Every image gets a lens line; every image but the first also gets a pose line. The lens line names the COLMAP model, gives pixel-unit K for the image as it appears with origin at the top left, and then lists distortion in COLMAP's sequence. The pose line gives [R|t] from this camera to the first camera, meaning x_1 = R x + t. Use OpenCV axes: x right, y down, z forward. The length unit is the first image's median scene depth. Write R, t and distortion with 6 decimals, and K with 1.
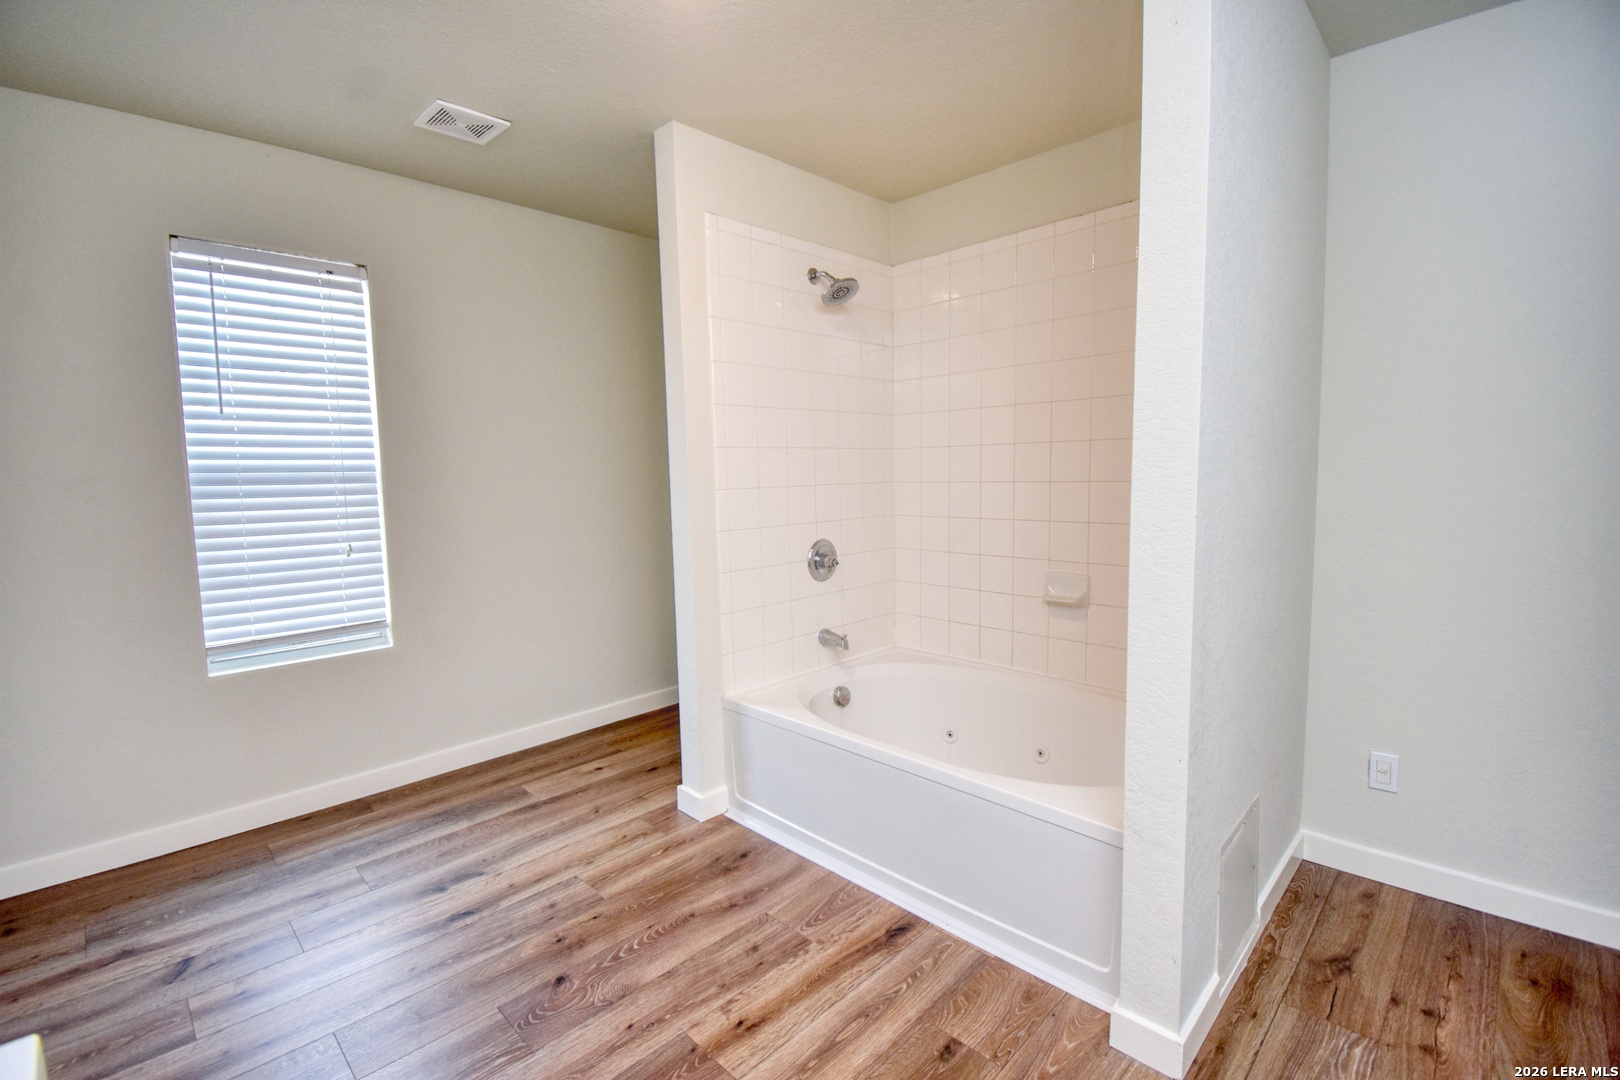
lens RADIAL K [[715.3, 0, 805.0], [0, 715.3, 538.6], [0, 0, 1]] dist [0.019425, -0.025711]
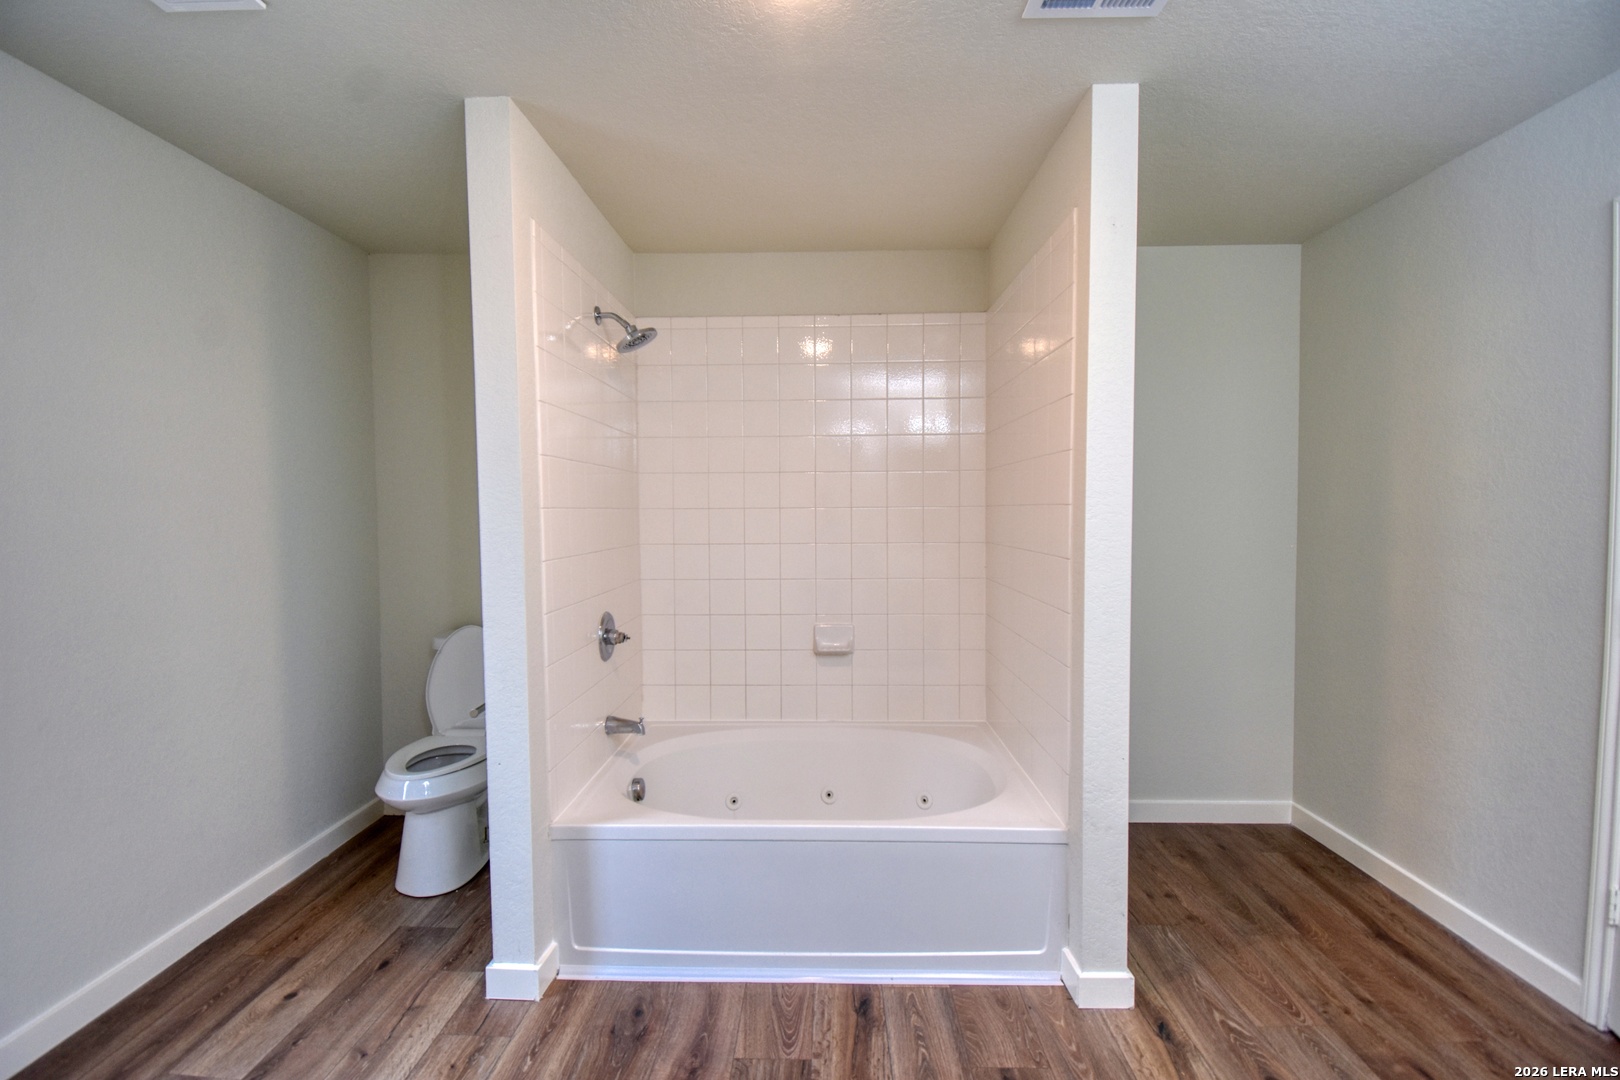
lens RADIAL K [[715.3, 0, 805.0], [0, 715.3, 538.6], [0, 0, 1]] dist [0.019425, -0.025711]
pose [[0.728850, -0.011054, 0.684584, -0.465744], [0.057527, 0.997323, -0.045143, -0.041555], [-0.682253, 0.072284, 0.727535, 0.228014]]
